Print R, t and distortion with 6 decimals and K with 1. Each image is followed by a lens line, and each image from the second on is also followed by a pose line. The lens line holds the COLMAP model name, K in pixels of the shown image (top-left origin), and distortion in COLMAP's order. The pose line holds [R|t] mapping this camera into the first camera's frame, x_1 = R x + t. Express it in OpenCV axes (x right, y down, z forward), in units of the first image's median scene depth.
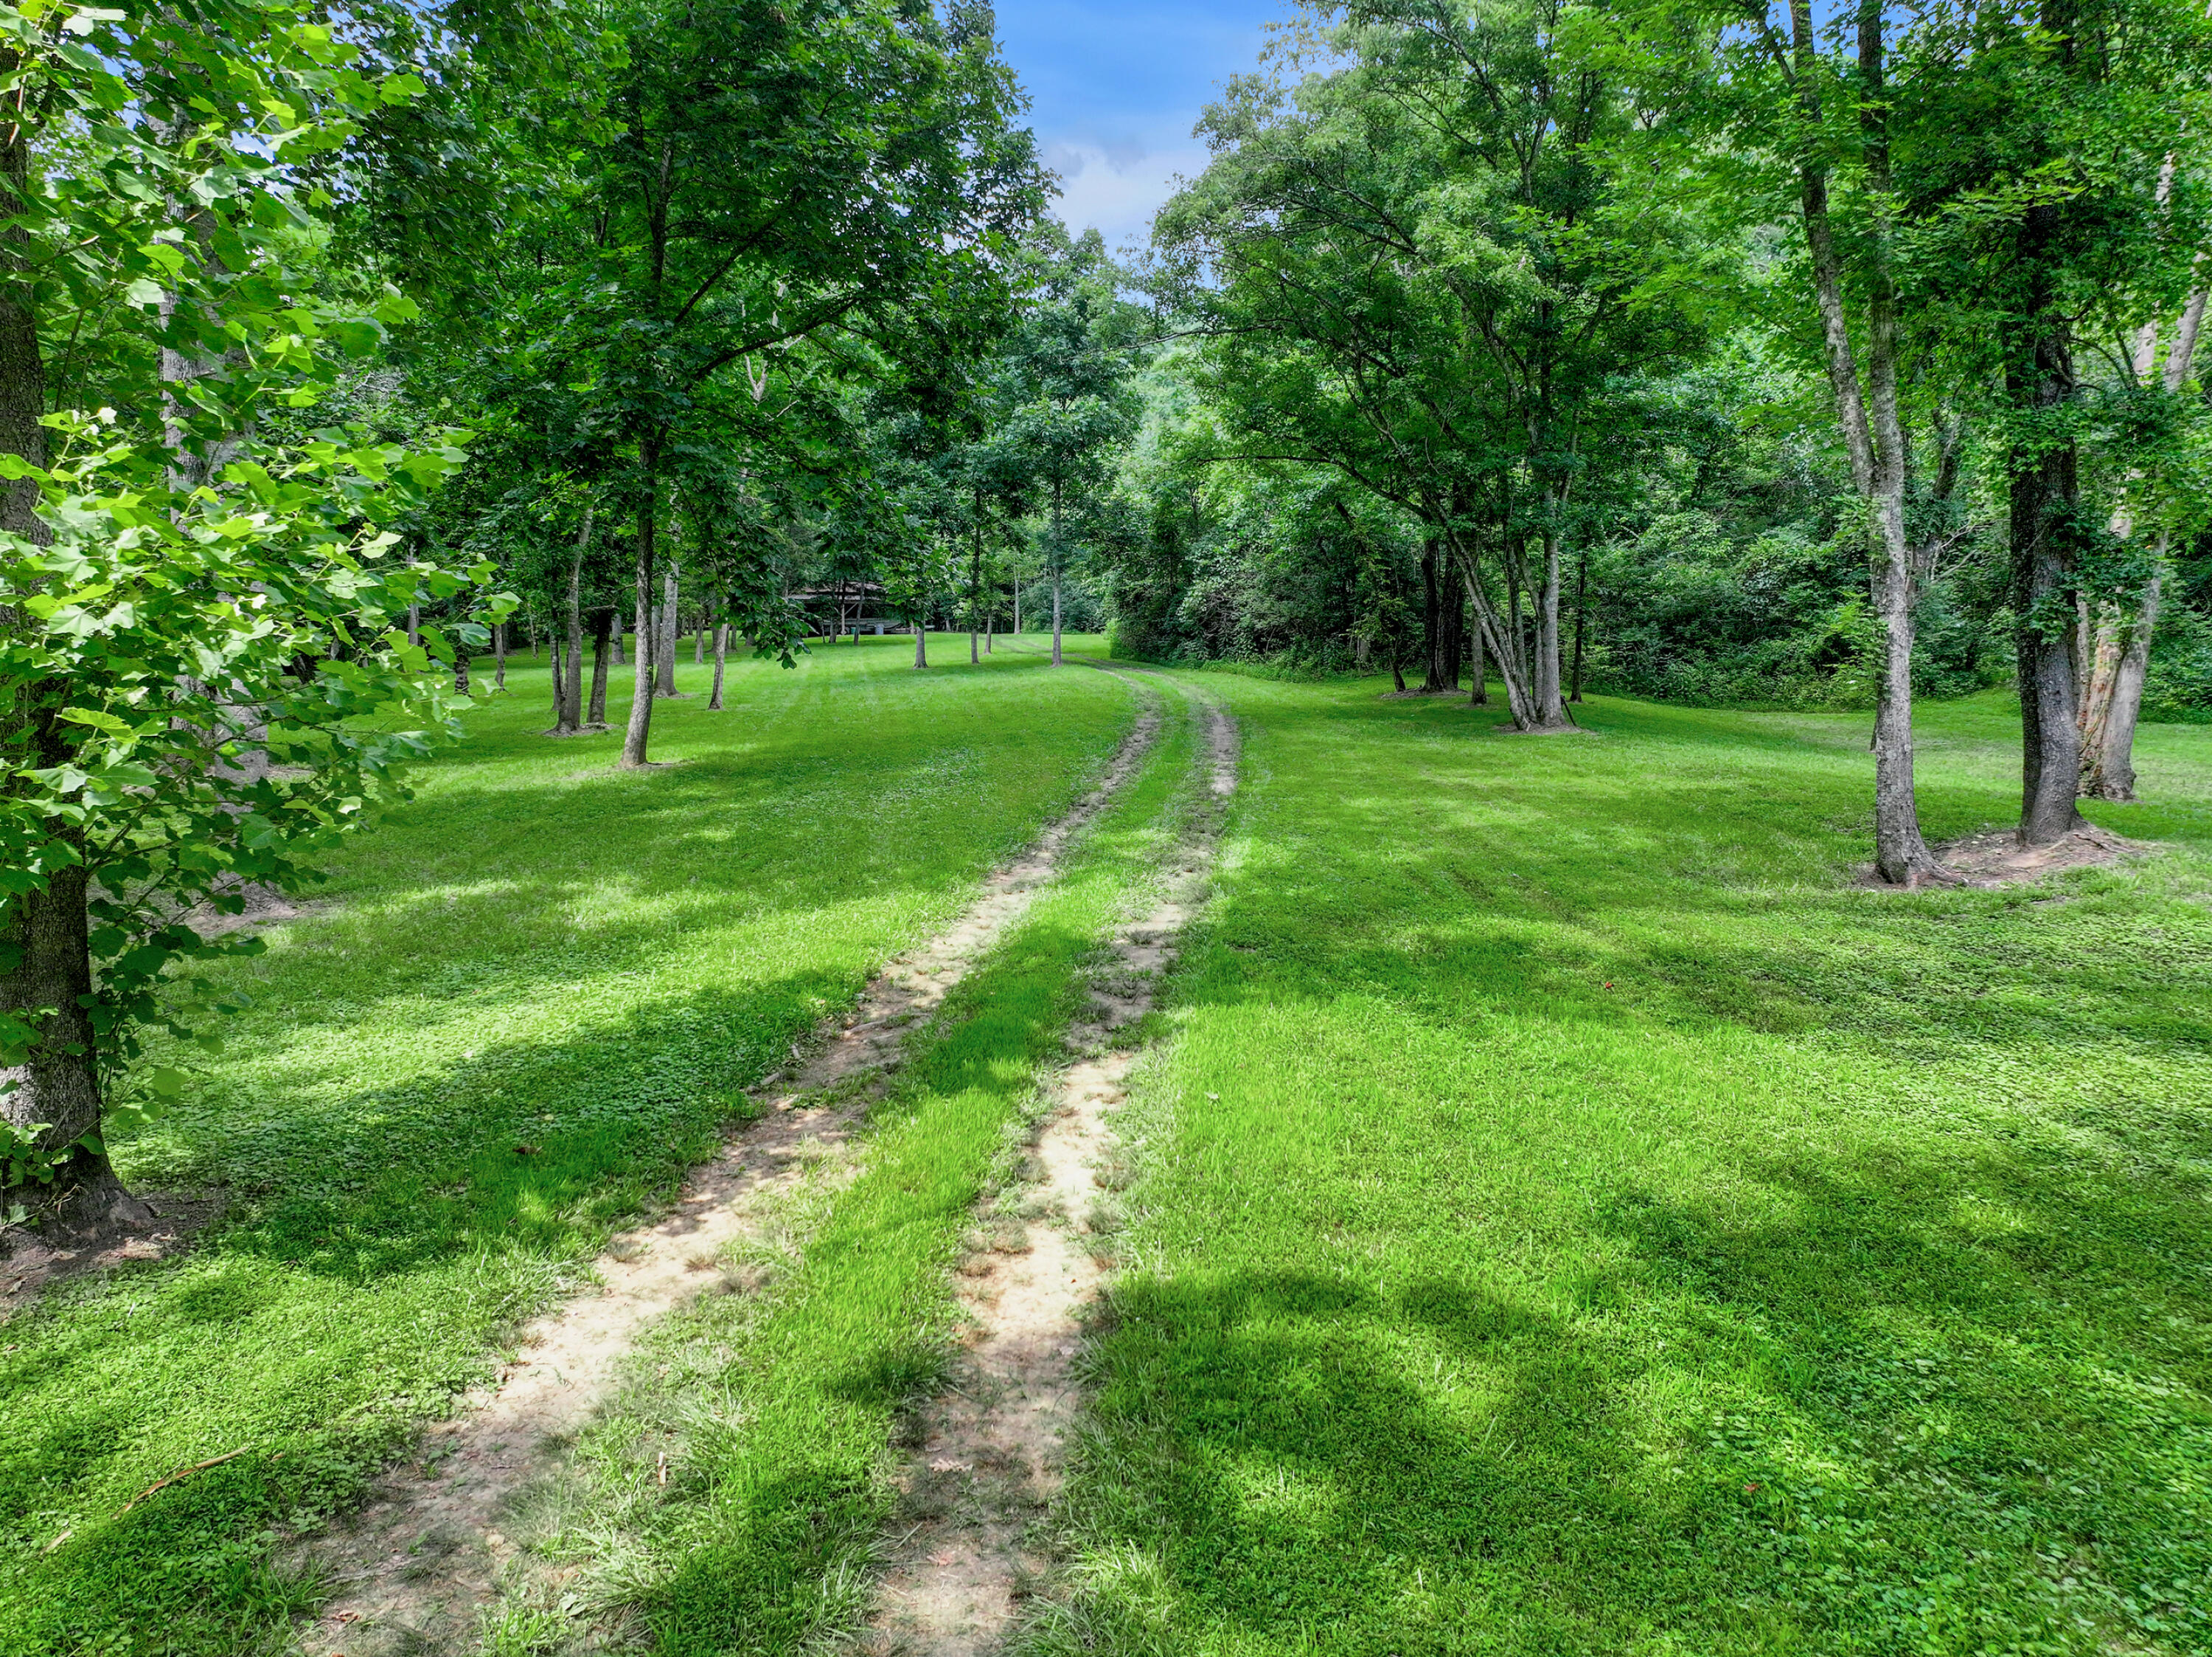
lens RADIAL K [[1536.8, 0, 1113.9], [0, 1536.8, 813.8], [0, 0, 1]] dist [-0.049837, 0.000321]
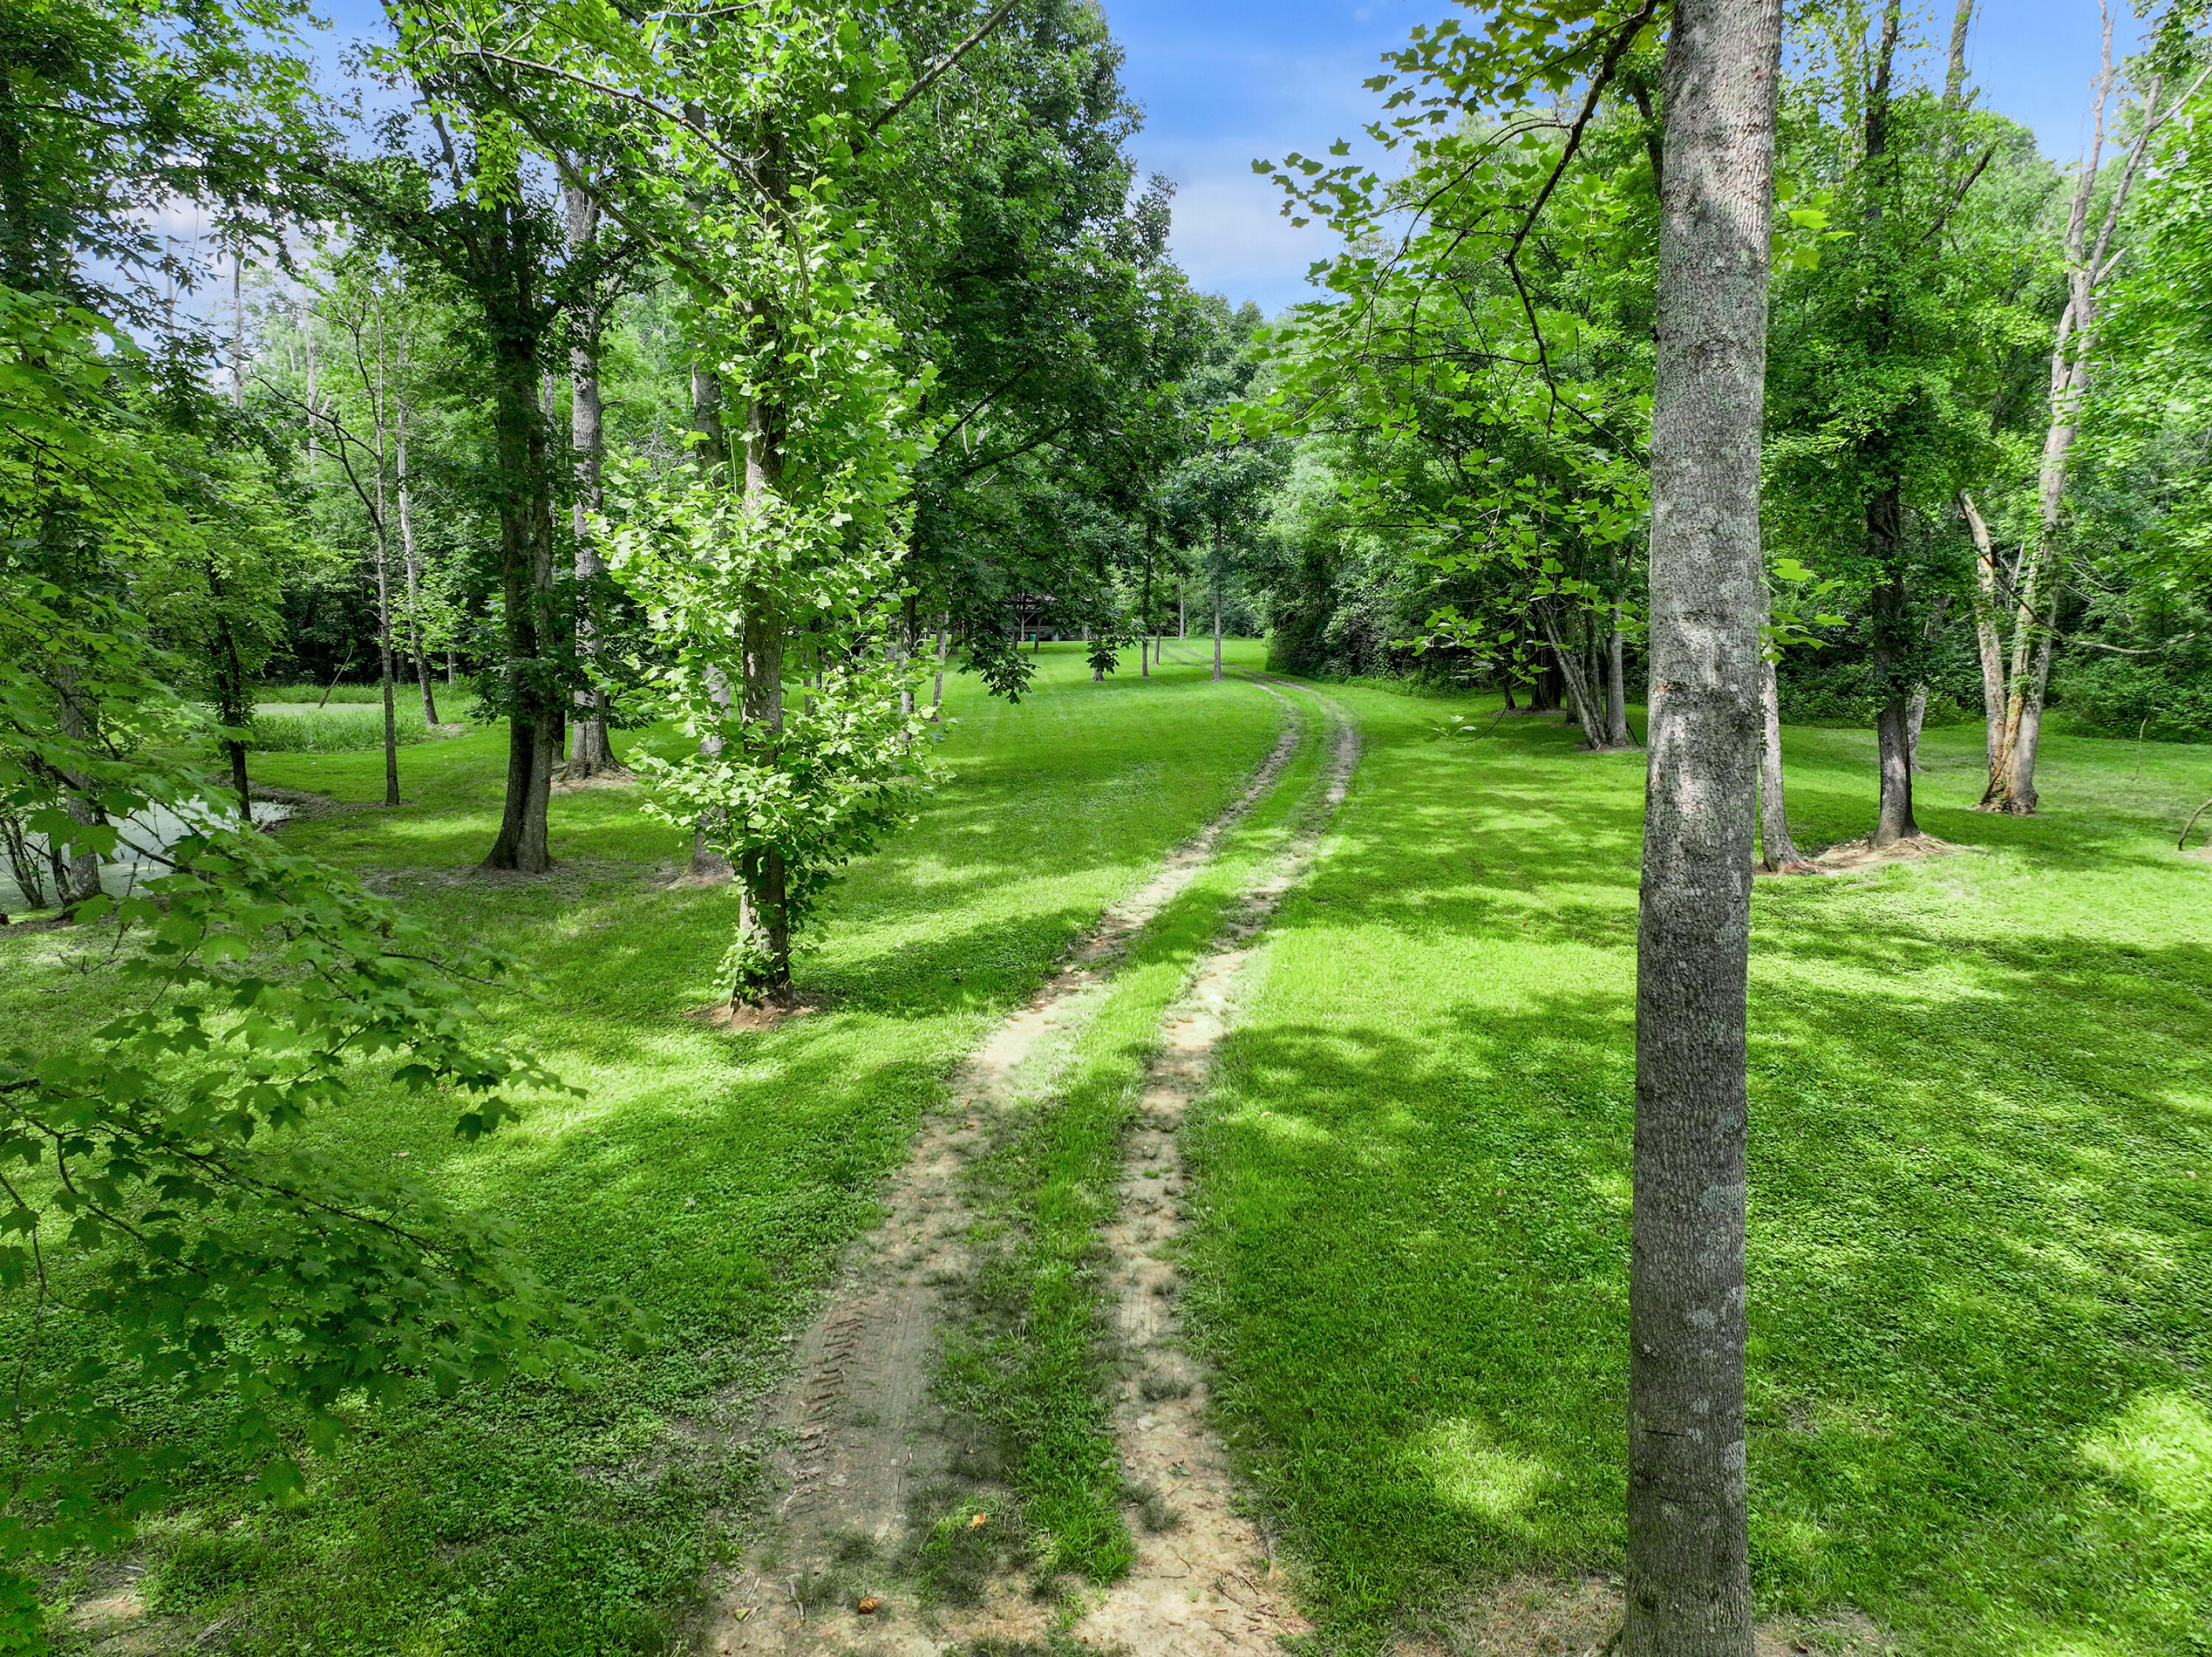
lens RADIAL K [[1536.8, 0, 1098.6], [0, 1536.8, 817.2], [0, 0, 1]] dist [-0.049837, 0.000321]
pose [[0.993362, 0.011478, -0.114452, 0.016210], [-0.010477, 0.999901, 0.009343, -0.008710], [0.114548, -0.008082, 0.993385, -0.327617]]
